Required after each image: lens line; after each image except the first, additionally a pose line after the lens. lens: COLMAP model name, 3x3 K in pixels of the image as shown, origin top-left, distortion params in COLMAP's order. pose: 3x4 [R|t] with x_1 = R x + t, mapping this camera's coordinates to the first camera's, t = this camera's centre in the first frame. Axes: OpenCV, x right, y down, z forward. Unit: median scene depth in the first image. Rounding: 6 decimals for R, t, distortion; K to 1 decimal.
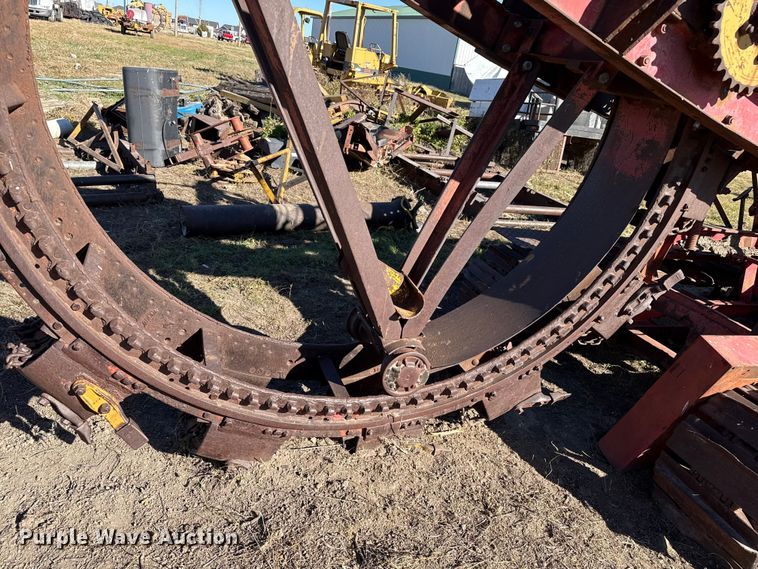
lens RADIAL K [[535.0, 0, 374.2], [0, 535.0, 284.6], [0, 0, 1]] dist [0.040224, -0.052803]
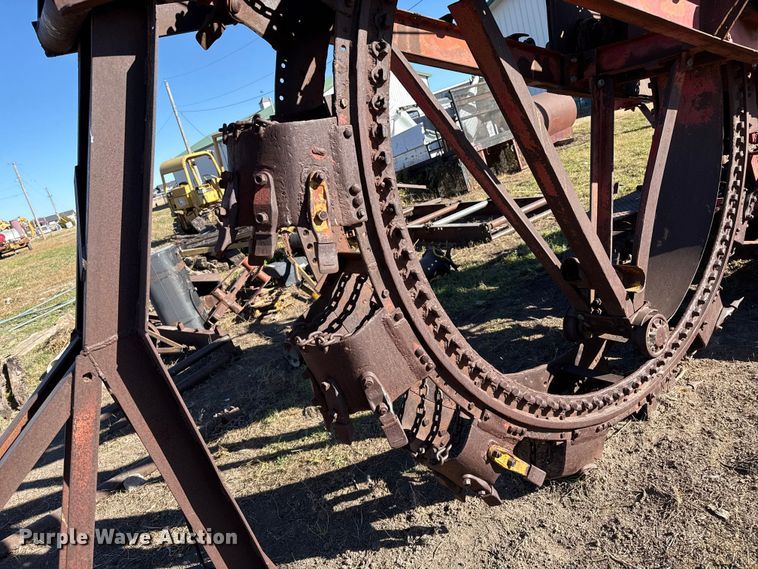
lens RADIAL K [[535.0, 0, 386.0], [0, 535.0, 284.8], [0, 0, 1]] dist [0.040224, -0.052803]
pose [[0.876368, -0.456994, 0.152106, -0.560530], [0.473276, 0.875683, -0.095863, -0.095930], [-0.089388, 0.155999, 0.983704, -0.145441]]
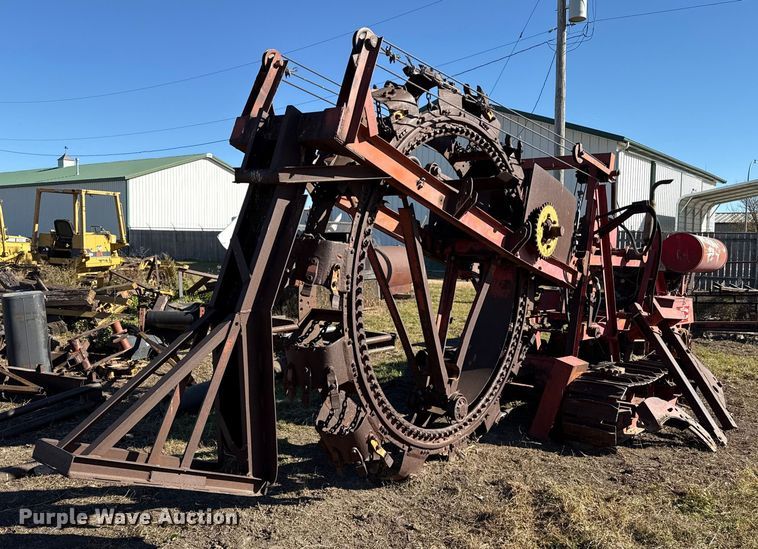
lens RADIAL K [[643.1, 0, 372.6], [0, 643.1, 271.1], [0, 0, 1]] dist [0.076392, -0.002630]
pose [[0.850015, -0.168490, 0.499086, -1.238857], [0.307235, 0.928195, -0.209908, 0.085799], [-0.427881, 0.331761, 0.840745, -0.984516]]
